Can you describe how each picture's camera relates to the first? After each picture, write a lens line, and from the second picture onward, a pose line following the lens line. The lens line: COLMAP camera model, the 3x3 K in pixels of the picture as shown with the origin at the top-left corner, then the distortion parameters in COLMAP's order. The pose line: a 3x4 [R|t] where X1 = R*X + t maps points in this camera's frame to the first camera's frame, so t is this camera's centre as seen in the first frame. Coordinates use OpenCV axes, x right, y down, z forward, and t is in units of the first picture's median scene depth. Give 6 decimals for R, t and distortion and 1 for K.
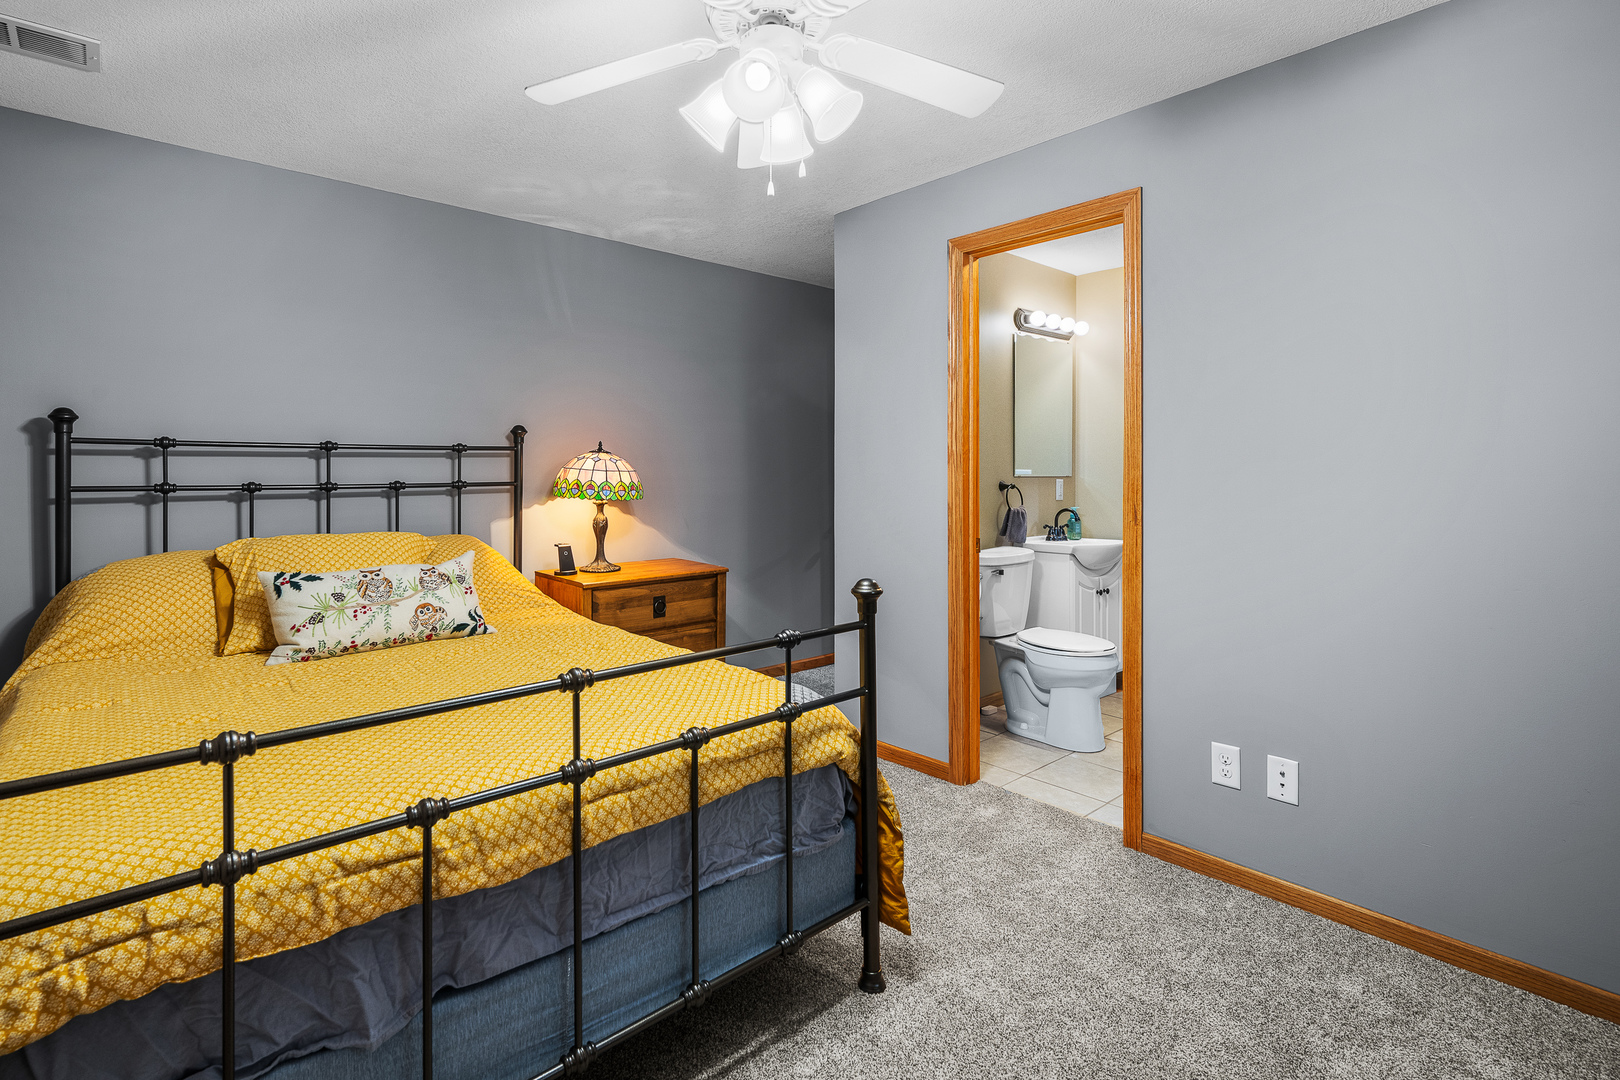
lens RADIAL K [[782.7, 0, 758.1], [0, 782.7, 476.7], [0, 0, 1]] dist [-0.004082, -0.000192]
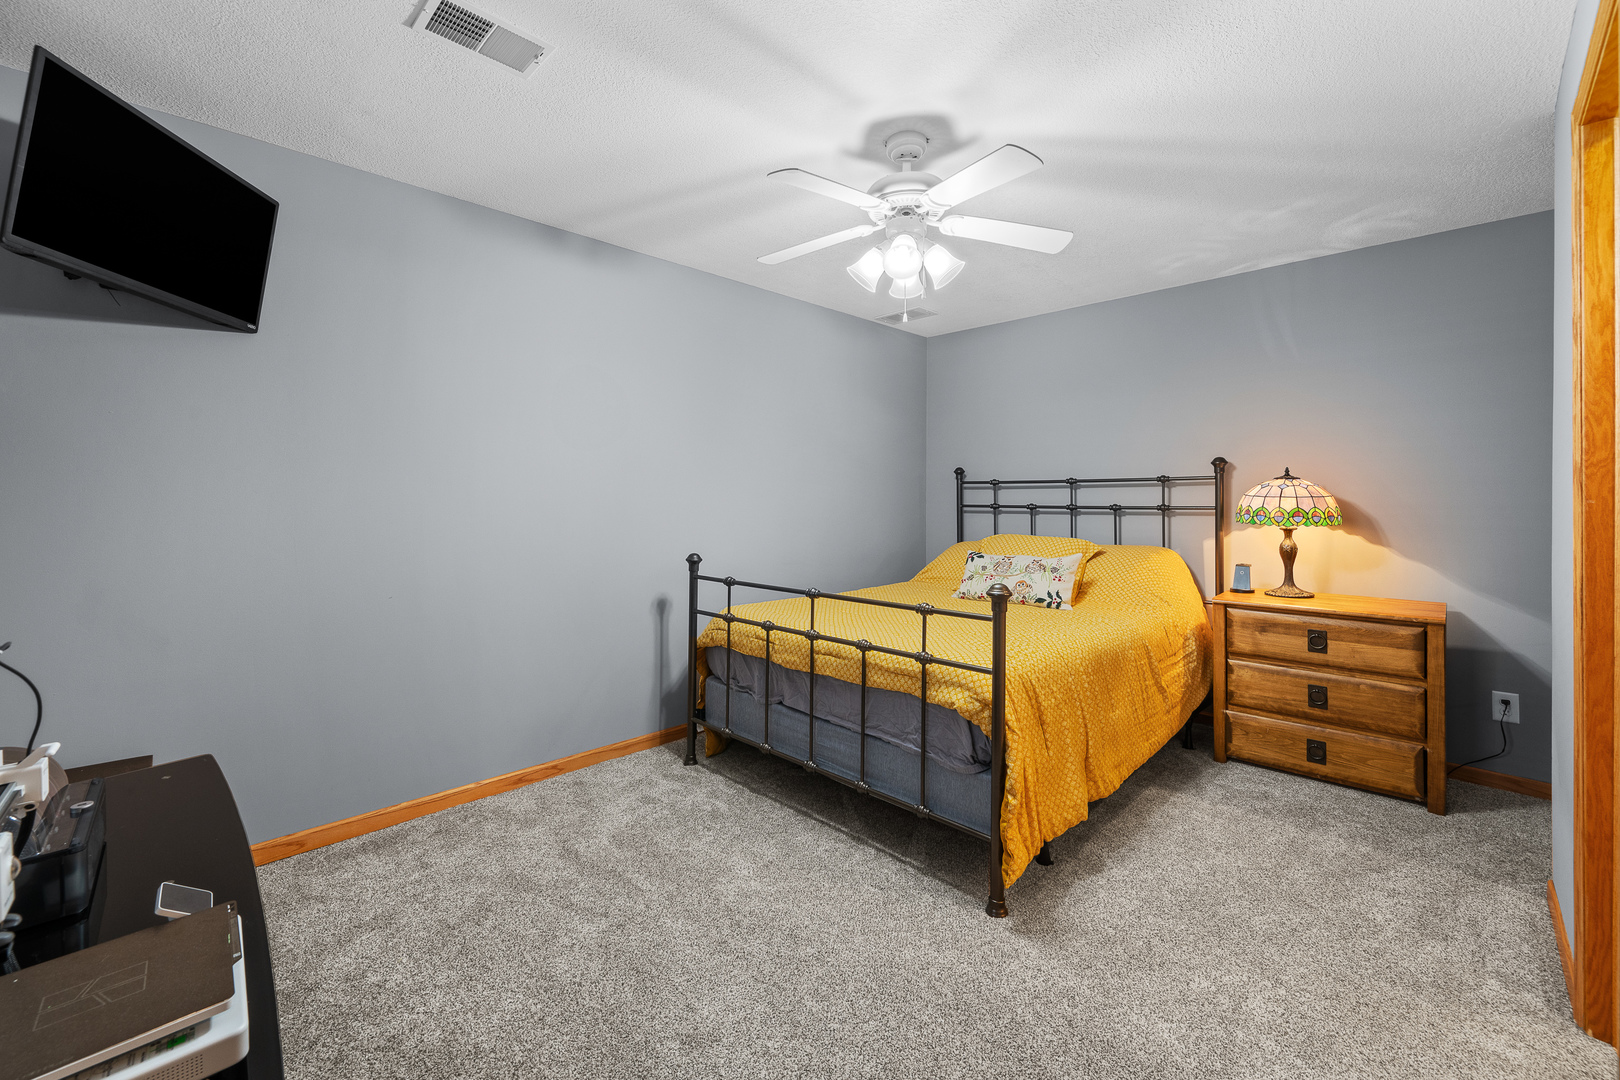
lens RADIAL K [[667.8, 0, 816.8], [0, 667.8, 495.8], [0, 0, 1]] dist [-0.000388, -0.000056]
pose [[0.072092, -0.000139, -0.997398, 0.882947], [-0.005530, 0.999985, -0.000539, -0.007402], [0.997383, 0.005554, 0.072090, 0.471466]]
